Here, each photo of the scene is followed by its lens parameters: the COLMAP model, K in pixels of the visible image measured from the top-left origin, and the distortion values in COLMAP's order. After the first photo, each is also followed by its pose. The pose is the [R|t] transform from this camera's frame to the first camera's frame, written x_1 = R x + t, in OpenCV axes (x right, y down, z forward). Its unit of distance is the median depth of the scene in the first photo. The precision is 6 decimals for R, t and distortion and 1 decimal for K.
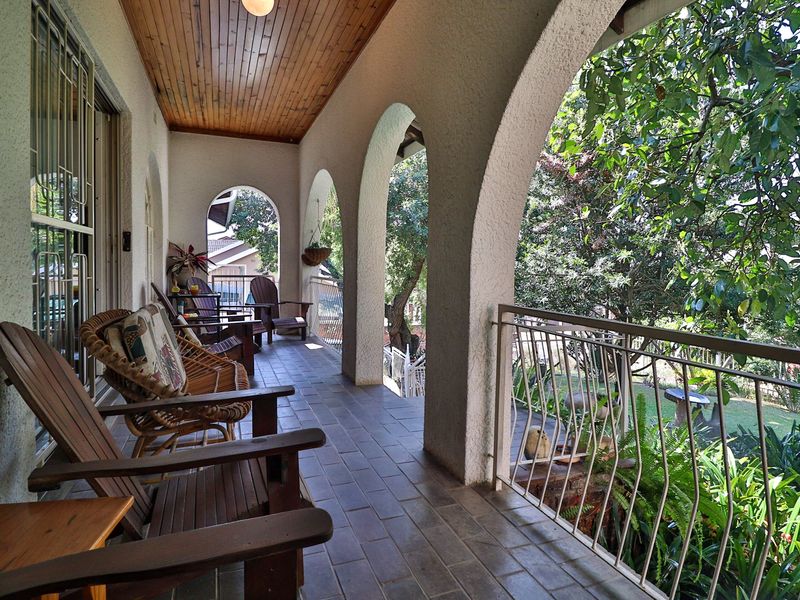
lens RADIAL K [[464.2, 0, 400.2], [0, 464.2, 301.2], [0, 0, 1]] dist [-0.011835, -0.008790]
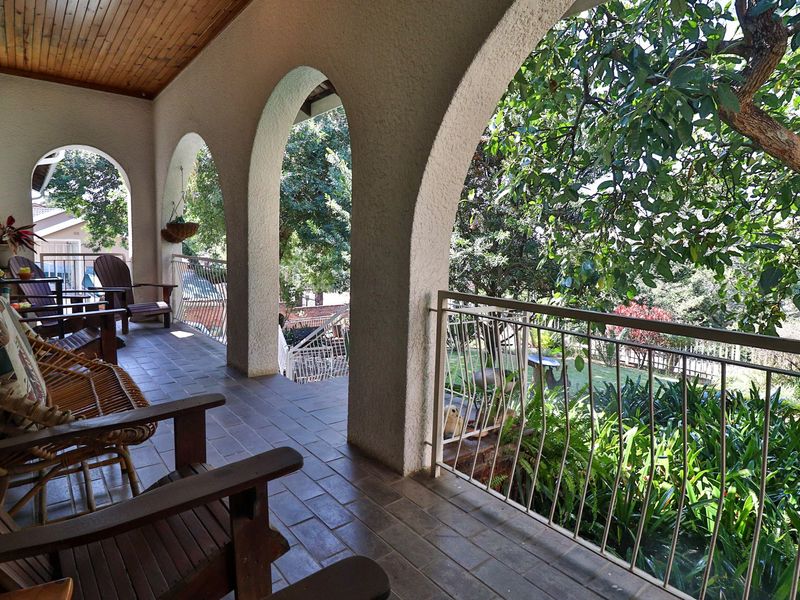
lens RADIAL K [[464.2, 0, 401.7], [0, 464.2, 298.5], [0, 0, 1]] dist [-0.011835, -0.008790]
pose [[0.951067, -0.028477, 0.307670, -0.088614], [0.013686, 0.998649, 0.050127, -0.014839], [-0.308682, -0.043463, 0.950172, 0.051814]]
